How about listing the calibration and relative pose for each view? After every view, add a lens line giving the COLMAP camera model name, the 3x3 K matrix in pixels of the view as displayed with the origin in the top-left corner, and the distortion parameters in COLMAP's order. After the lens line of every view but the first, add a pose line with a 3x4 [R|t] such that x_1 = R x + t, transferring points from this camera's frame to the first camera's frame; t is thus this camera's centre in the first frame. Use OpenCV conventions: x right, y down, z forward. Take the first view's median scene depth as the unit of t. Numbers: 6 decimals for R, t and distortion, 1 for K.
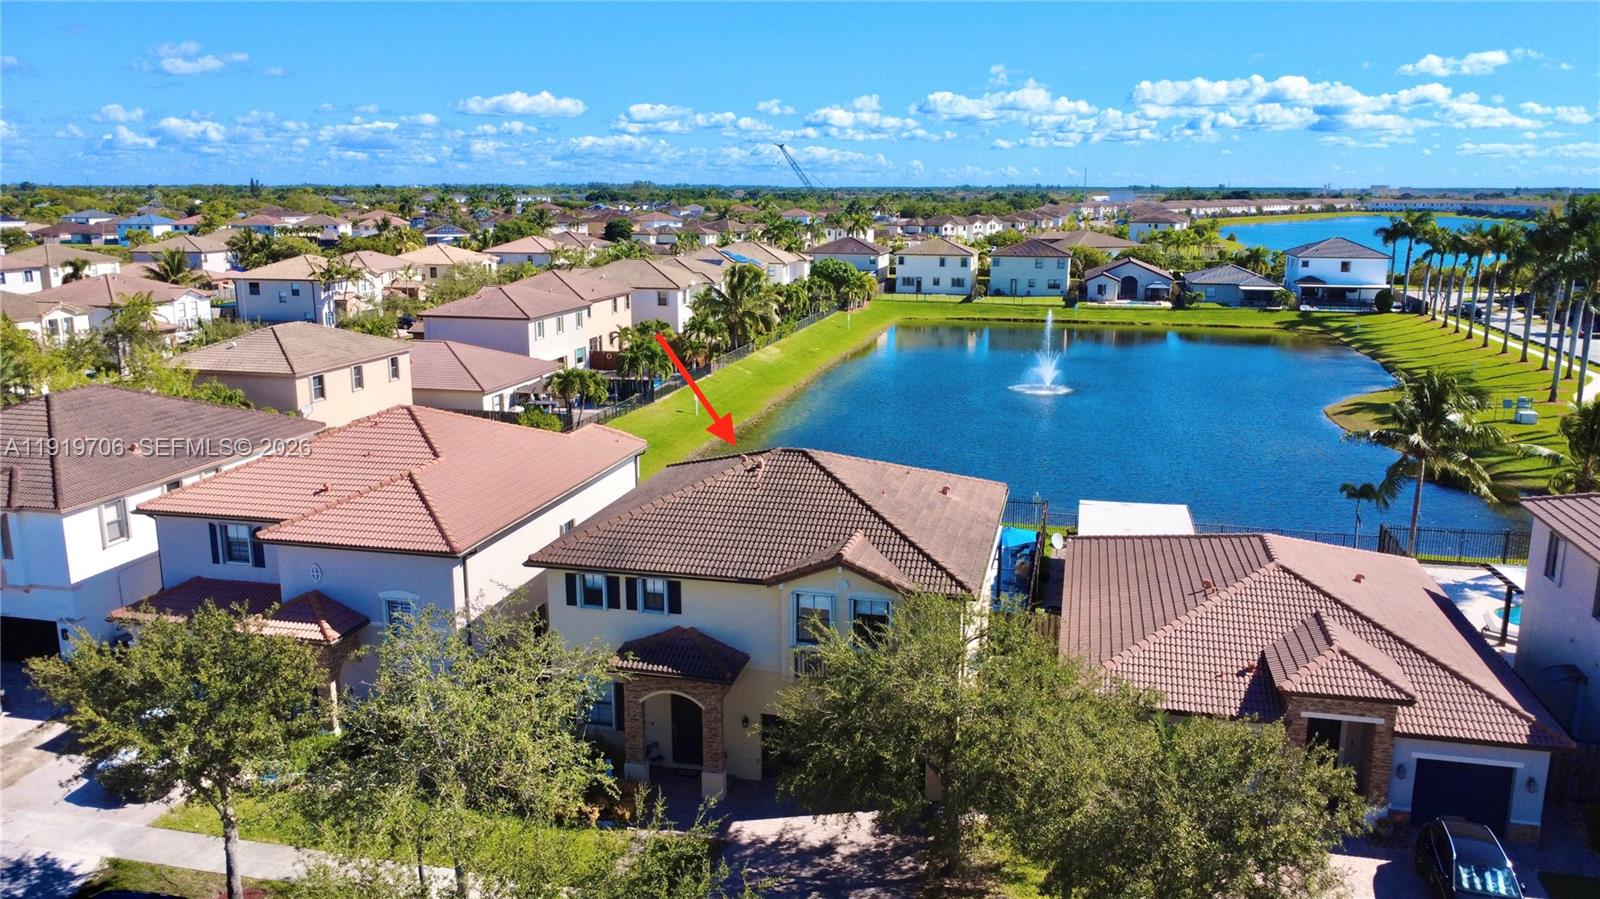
lens RADIAL K [[1204.2, 0, 798.4], [0, 1204.2, 452.7], [0, 0, 1]] dist [-0.002994, -0.003440]
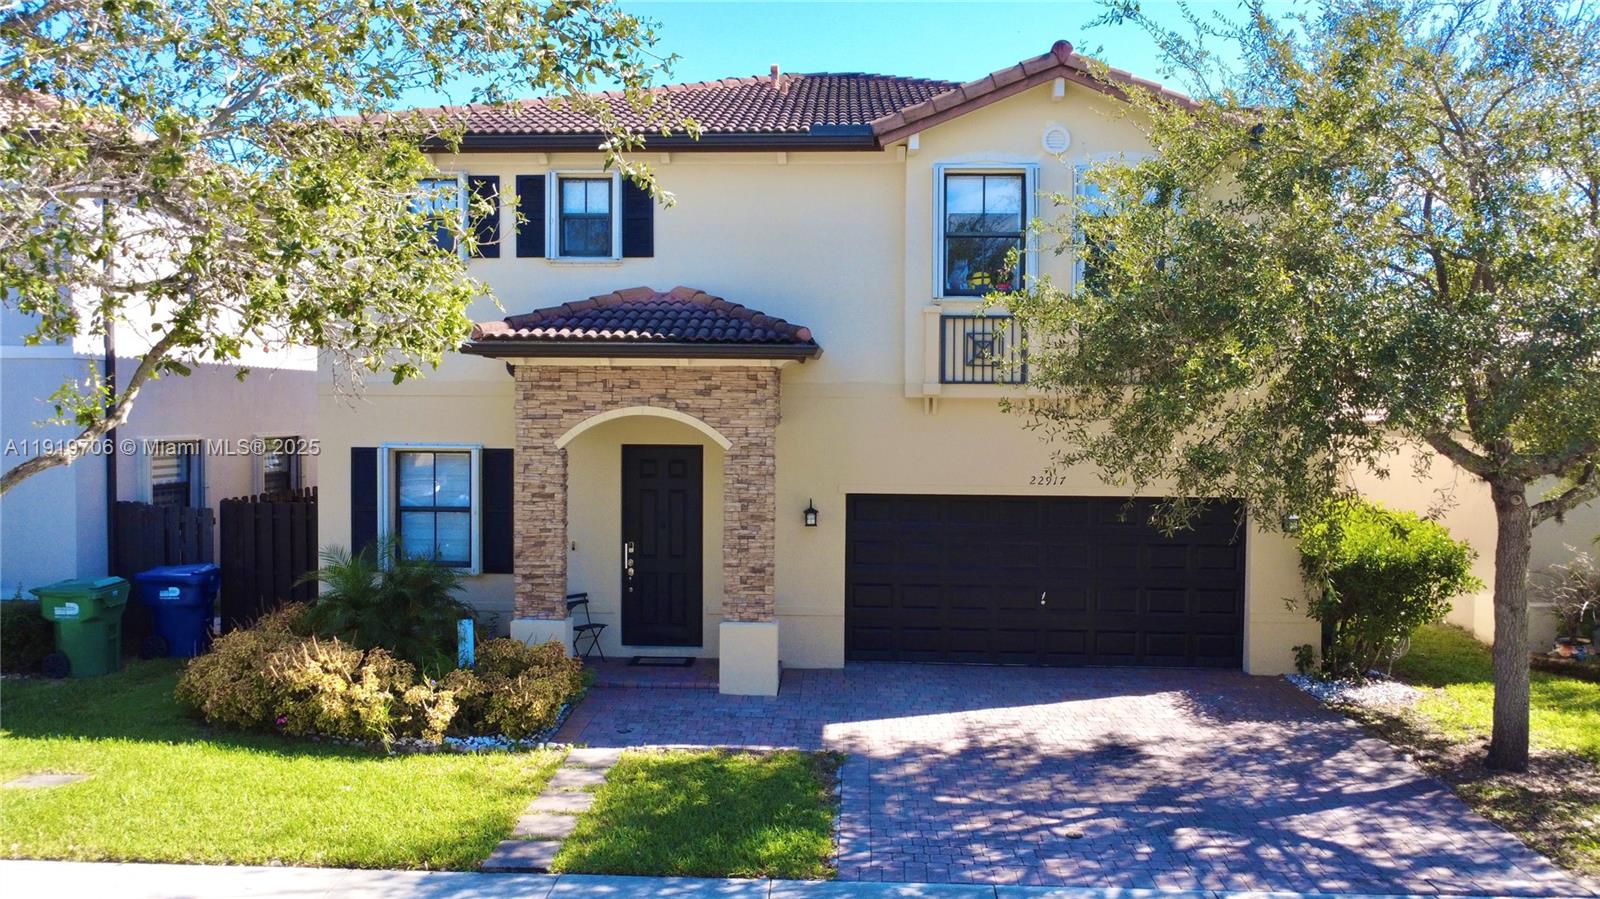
lens RADIAL K [[1204.2, 0, 794.6], [0, 1204.2, 456.5], [0, 0, 1]] dist [-0.002994, -0.003440]
pose [[0.983629, -0.002301, 0.180188, -0.113751], [0.035875, 0.982404, -0.183293, 0.255861], [-0.176596, 0.186757, 0.966404, 0.548825]]
